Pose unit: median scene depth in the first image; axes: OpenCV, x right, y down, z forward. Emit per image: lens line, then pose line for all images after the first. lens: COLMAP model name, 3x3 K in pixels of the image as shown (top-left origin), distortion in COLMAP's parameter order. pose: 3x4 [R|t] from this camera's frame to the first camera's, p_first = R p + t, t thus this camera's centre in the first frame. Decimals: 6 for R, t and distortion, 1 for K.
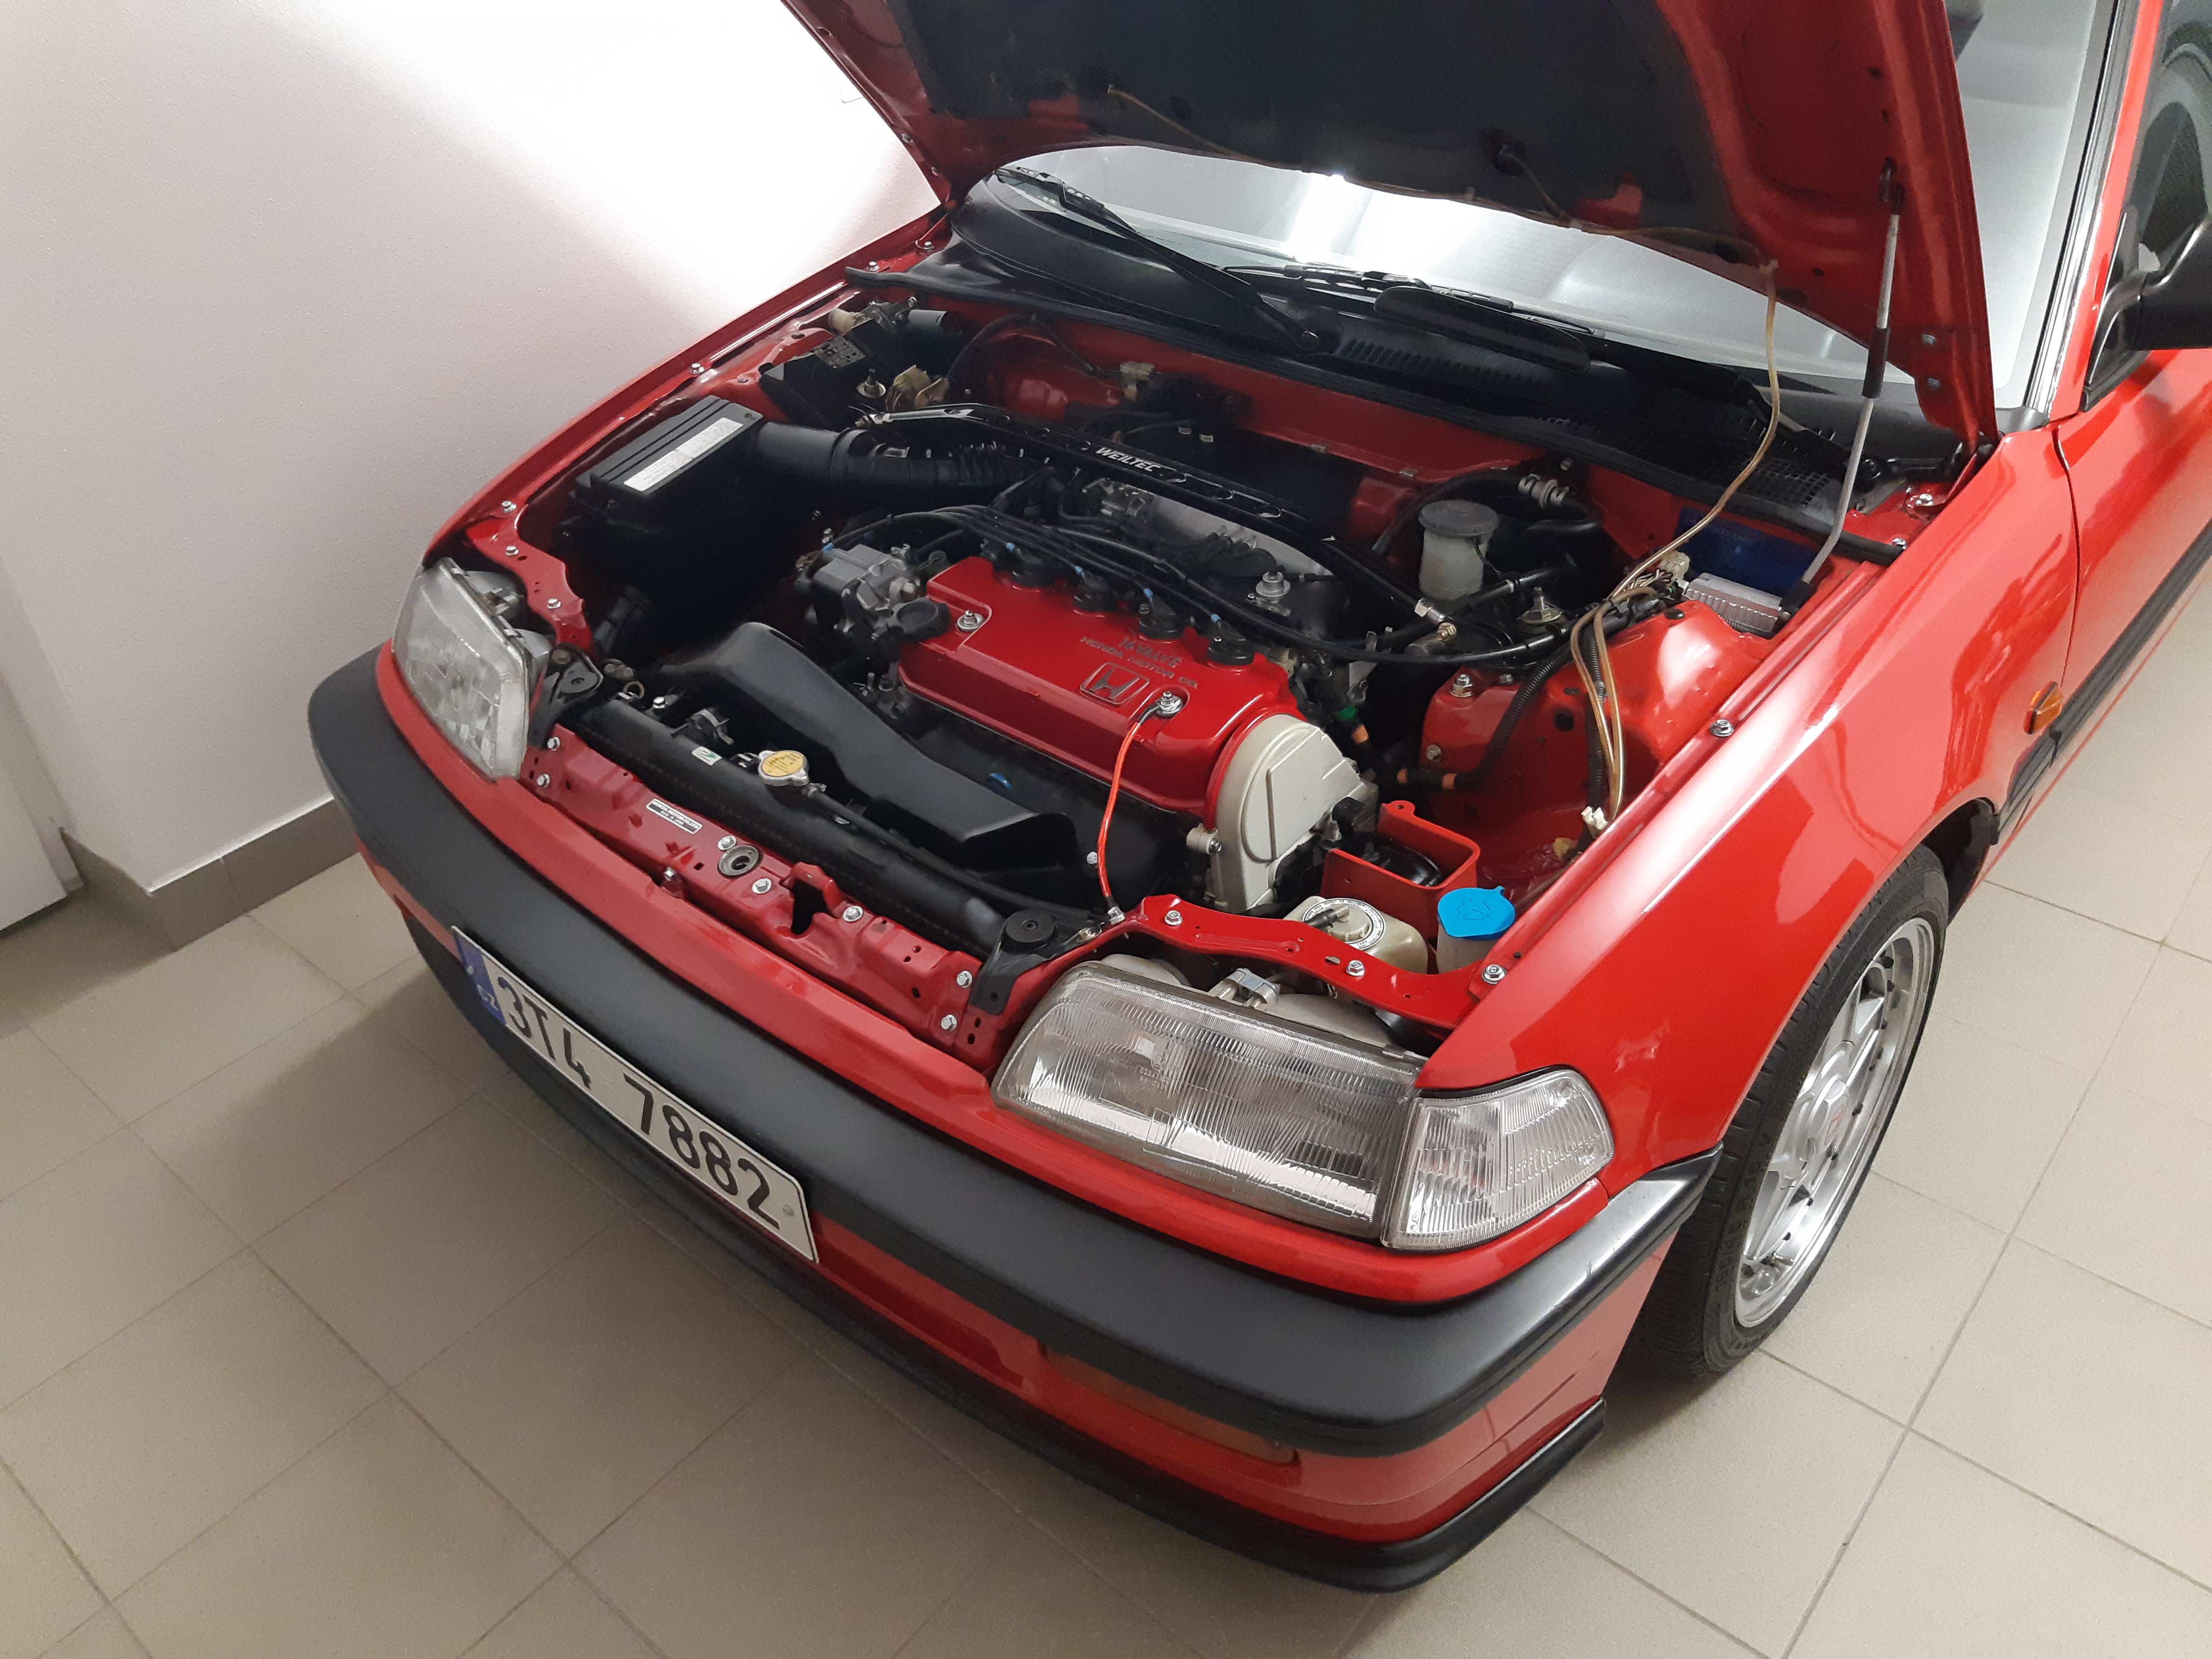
lens RADIAL K [[1697.7, 0, 1106.0], [0, 1697.7, 829.5], [0, 0, 1]] dist [0.002951, 0.003305]
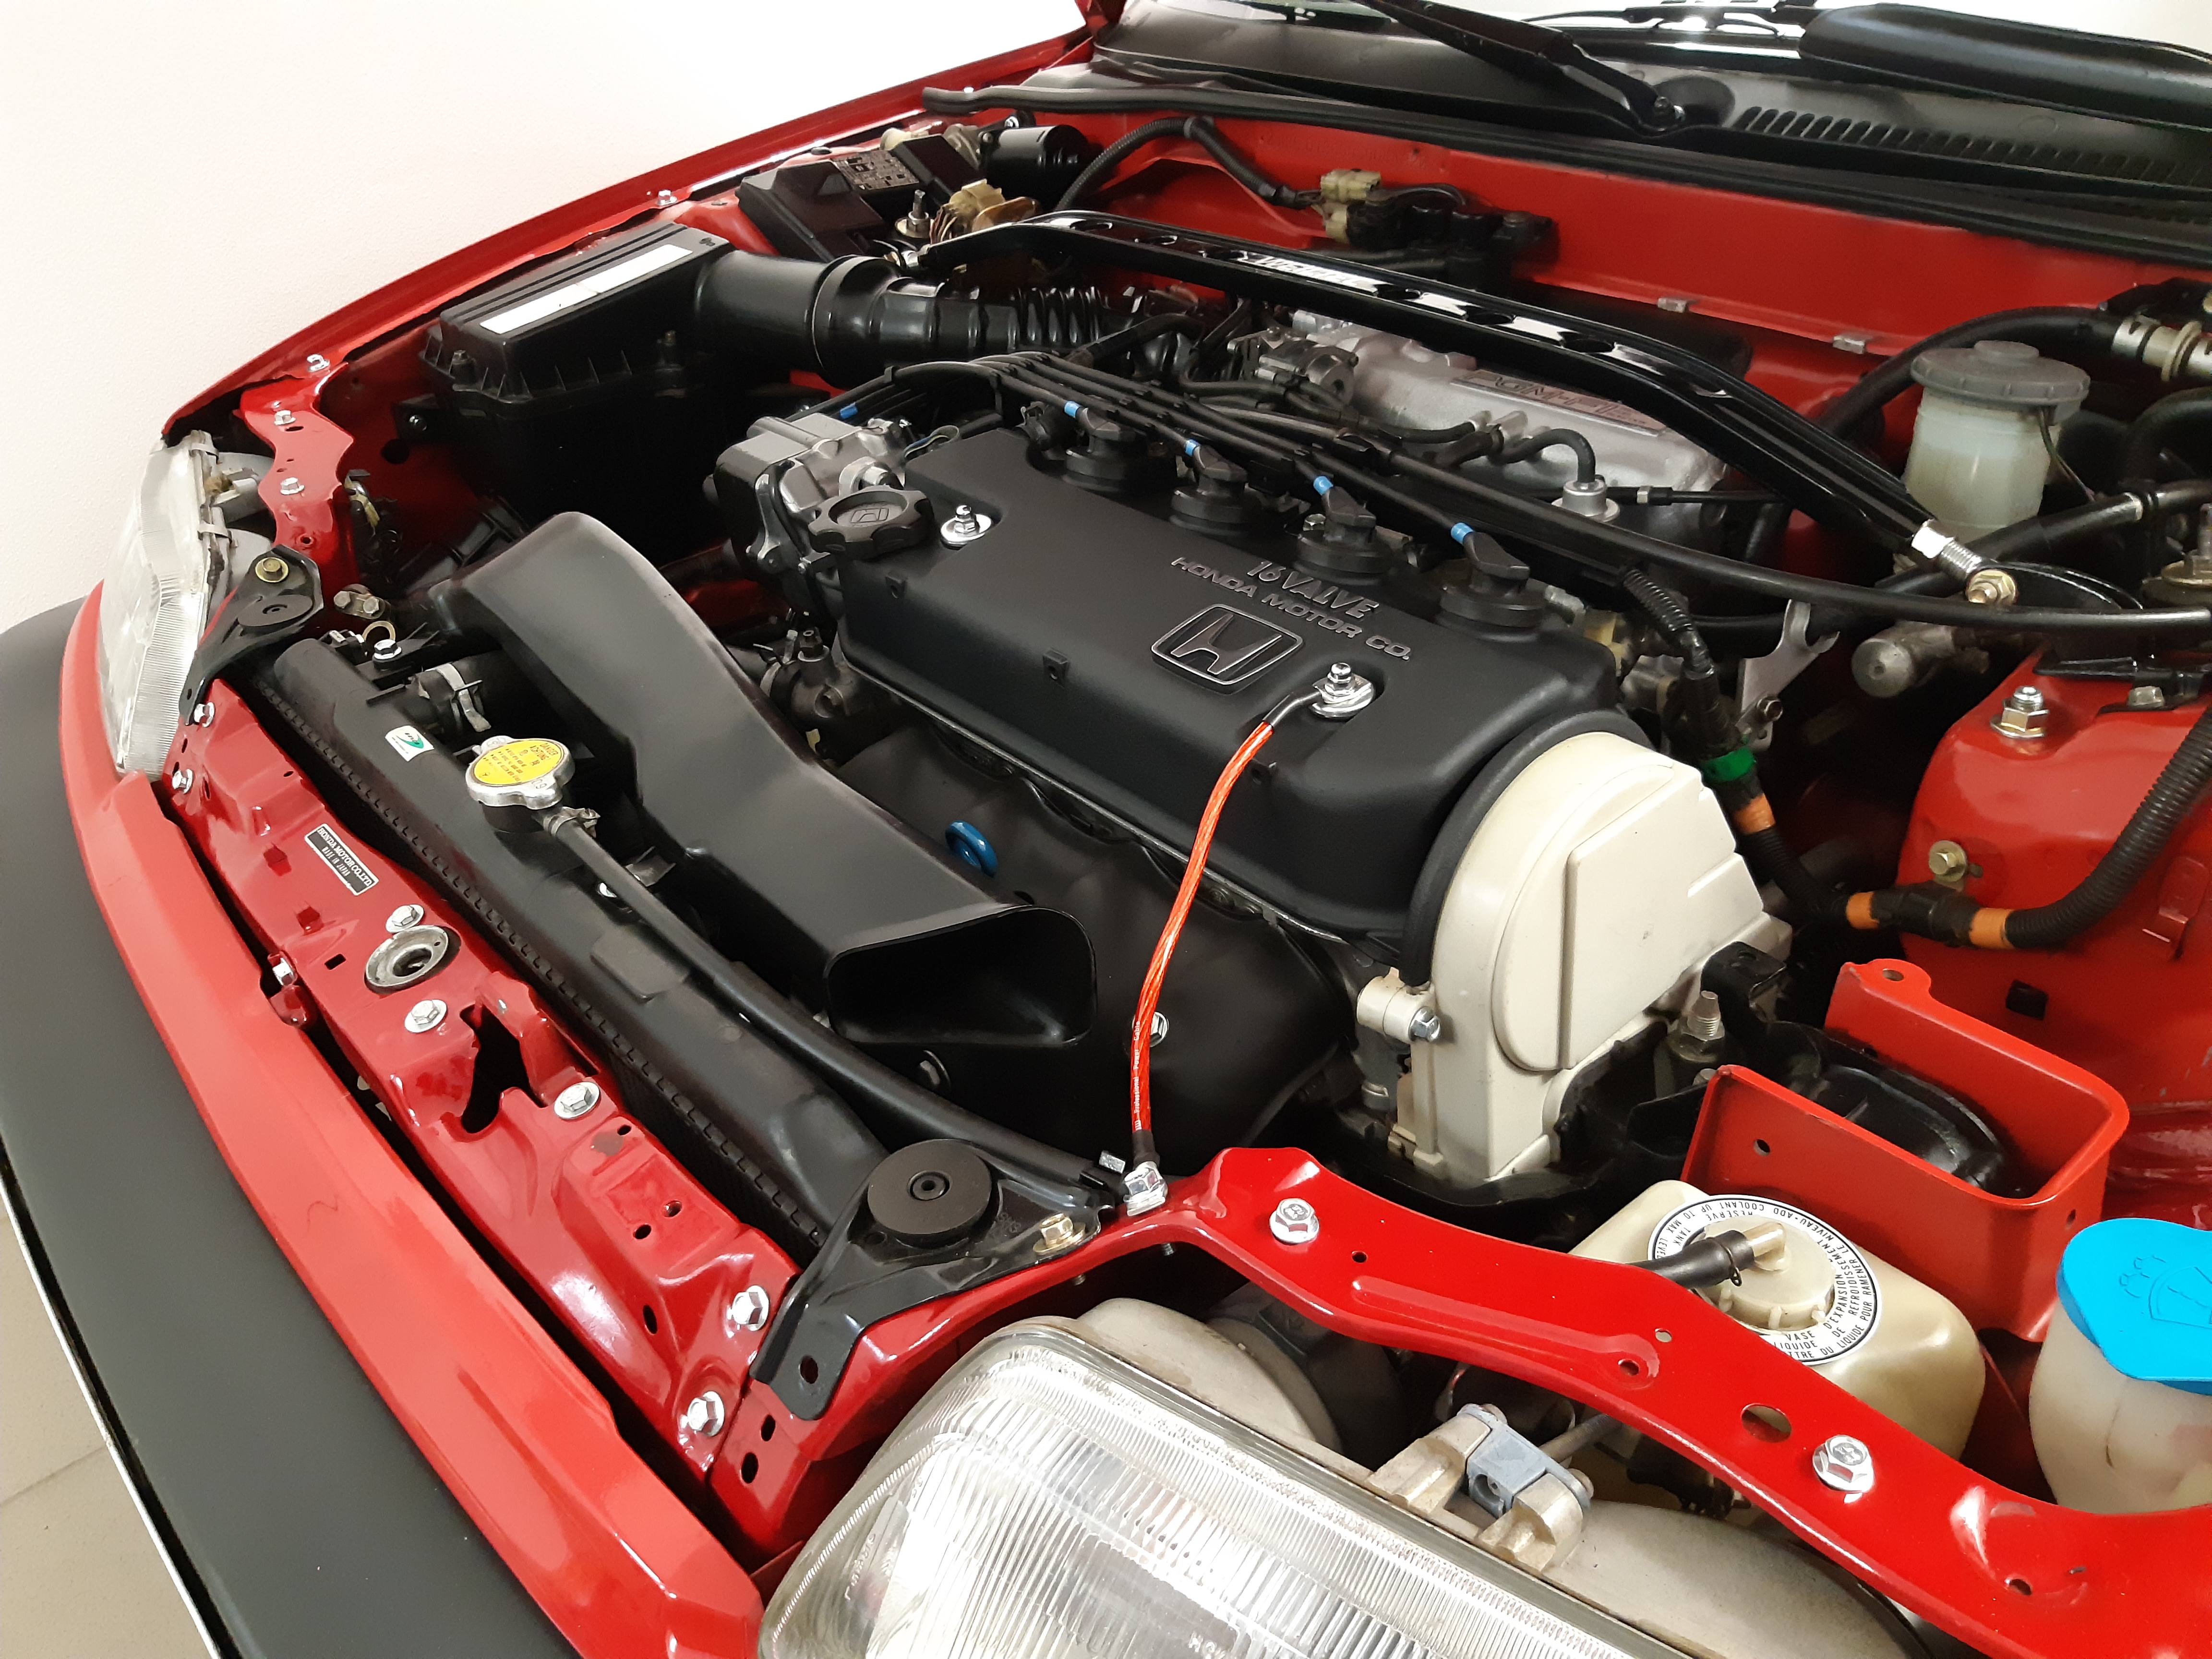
lens RADIAL K [[1695.5, 0, 1106.0], [0, 1695.5, 829.5], [0, 0, 1]] dist [0.061487, -0.151226]
pose [[0.988864, 0.083336, -0.123305, 0.032639], [-0.093226, 0.992684, -0.076731, 0.000987], [0.116008, 0.087372, 0.989398, 0.541585]]
